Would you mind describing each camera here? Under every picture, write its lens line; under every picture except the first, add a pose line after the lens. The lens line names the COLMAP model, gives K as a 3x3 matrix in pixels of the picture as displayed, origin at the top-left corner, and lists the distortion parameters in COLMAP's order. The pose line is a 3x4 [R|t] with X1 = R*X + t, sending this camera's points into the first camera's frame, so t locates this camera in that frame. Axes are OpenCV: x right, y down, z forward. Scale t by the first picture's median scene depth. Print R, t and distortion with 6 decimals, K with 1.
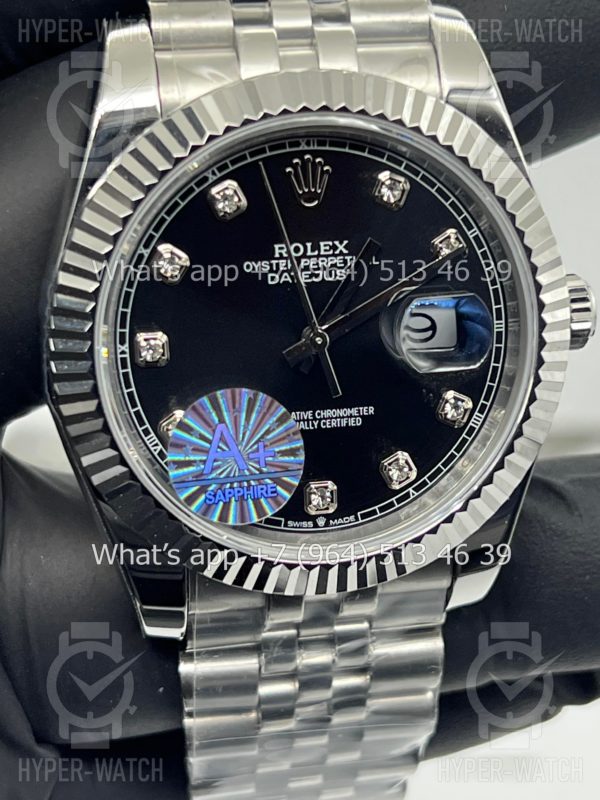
lens RADIAL K [[1871.9, 0, 293.8], [0, 1871.9, 397.1], [0, 0, 1]] dist [0.306052, 0.000000]
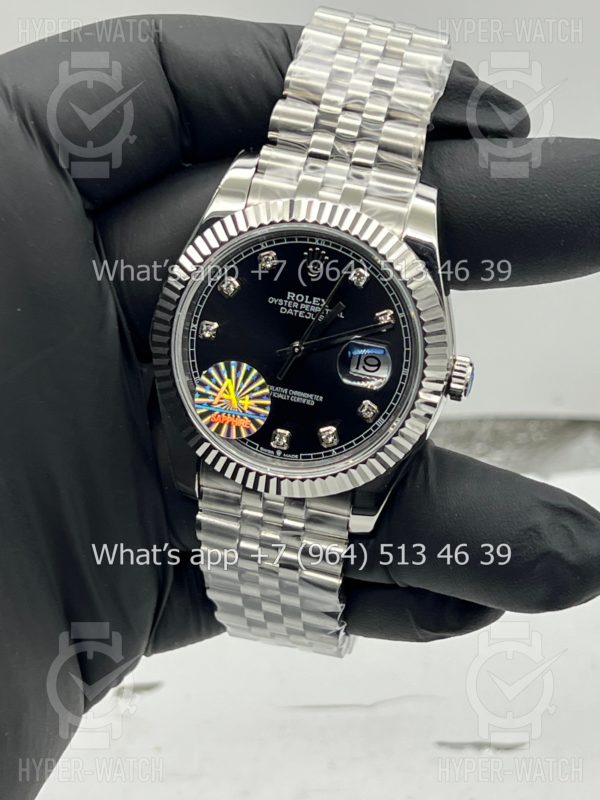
lens RADIAL K [[1871.9, 0, 300.3], [0, 1871.9, 407.7], [0, 0, 1]] dist [0.306052, 0.000000]
pose [[0.915087, 0.265530, -0.303496, 0.563726], [-0.278376, 0.960472, 0.000975, 0.019108], [0.291758, 0.083594, 0.952832, -0.674479]]
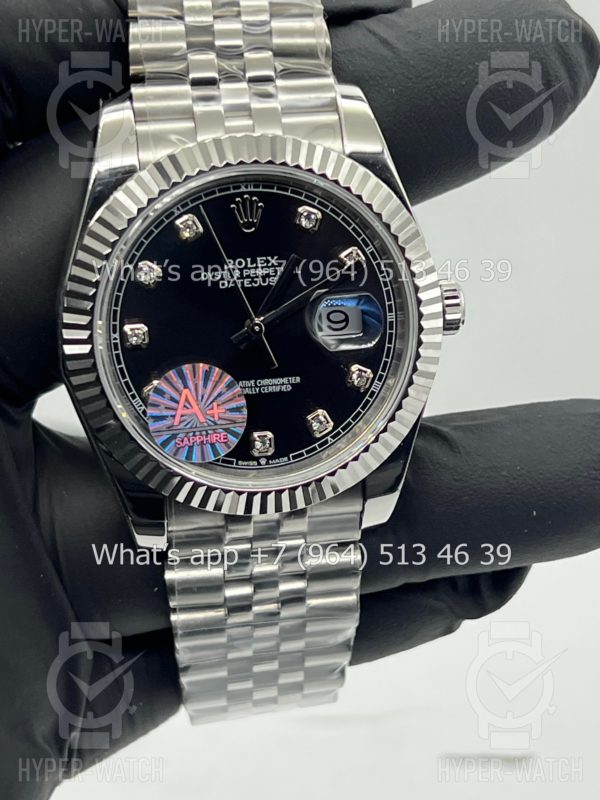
lens RADIAL K [[1871.9, 0, 302.2], [0, 1871.9, 393.4], [0, 0, 1]] dist [0.306052, 0.000000]
pose [[0.999442, -0.013201, -0.030669, 0.087863], [0.012770, 0.999817, -0.014225, 0.037340], [0.030851, 0.013826, 0.999428, -0.376196]]
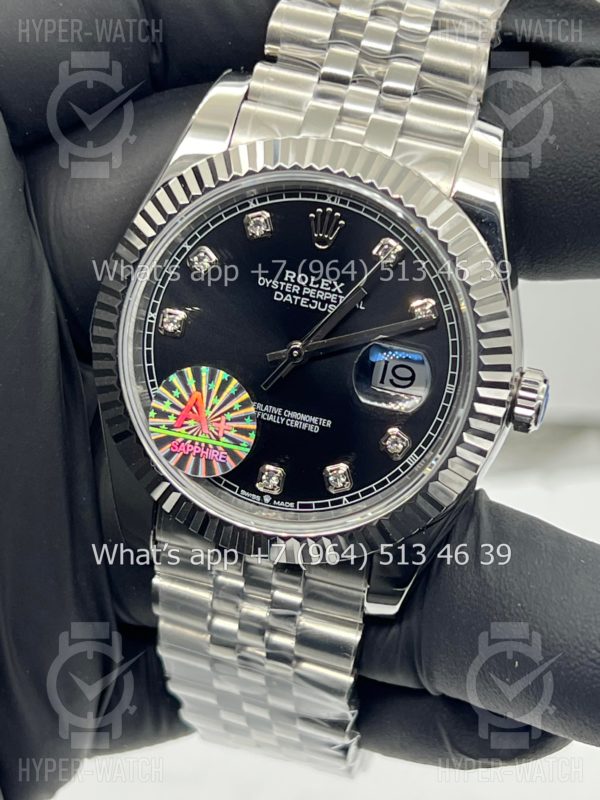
lens RADIAL K [[1871.9, 0, 295.3], [0, 1871.9, 398.6], [0, 0, 1]] dist [0.306052, 0.000000]
pose [[0.899837, 0.286402, -0.329039, 0.426313], [-0.305720, 0.952093, -0.007344, 0.007317], [0.311172, 0.107203, 0.944288, -0.165110]]
